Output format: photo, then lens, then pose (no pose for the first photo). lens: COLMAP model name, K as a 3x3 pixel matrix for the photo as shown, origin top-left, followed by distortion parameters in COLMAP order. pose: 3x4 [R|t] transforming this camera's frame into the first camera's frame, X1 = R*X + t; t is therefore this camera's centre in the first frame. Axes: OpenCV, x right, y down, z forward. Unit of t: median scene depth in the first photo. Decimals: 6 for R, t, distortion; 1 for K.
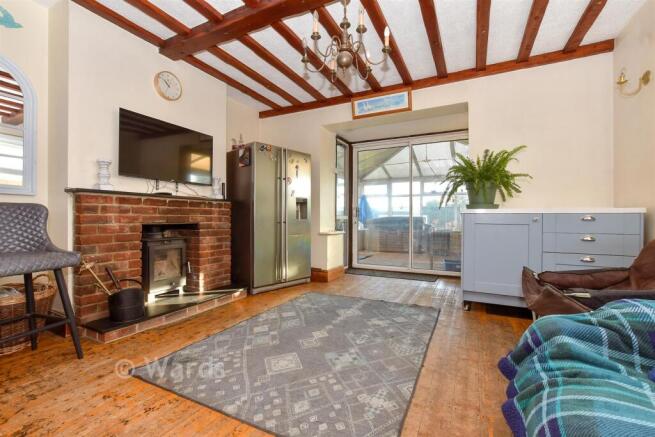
lens RADIAL K [[290.4, 0, 324.4], [0, 290.4, 218.7], [0, 0, 1]] dist [-0.000100, 0.000138]
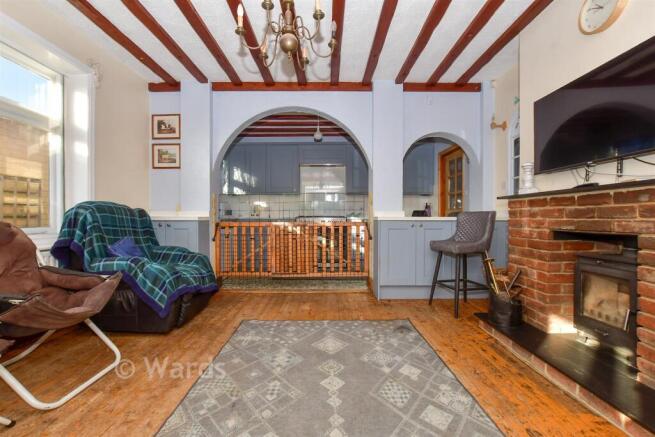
lens RADIAL K [[290.4, 0, 322.8], [0, 290.4, 220.1], [0, 0, 1]] dist [-0.000100, 0.000138]
pose [[-0.893544, 0.000524, -0.448975, 0.273331], [-0.004194, 0.999946, 0.009514, -0.013272], [0.448955, 0.010384, -0.893494, 1.341816]]
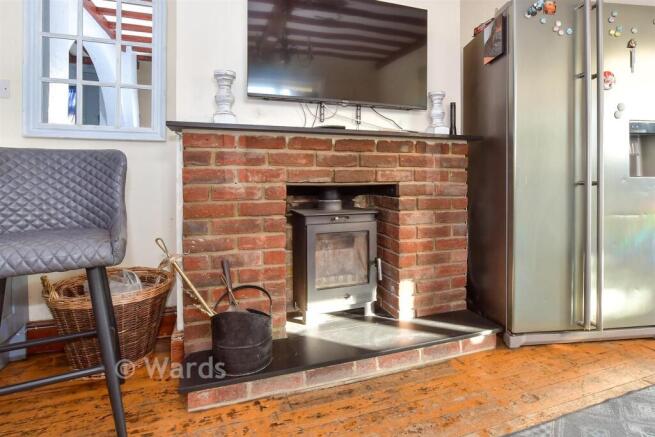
lens RADIAL K [[376.9, 0, 364.3], [0, 376.9, 177.0], [0, 0, 1]] dist [-0.021510, 0.001719]
pose [[0.758149, 0.000867, -0.652080, -0.055328], [0.000172, 0.999999, 0.001530, 0.003112], [0.652081, -0.001272, 0.758148, 0.524372]]
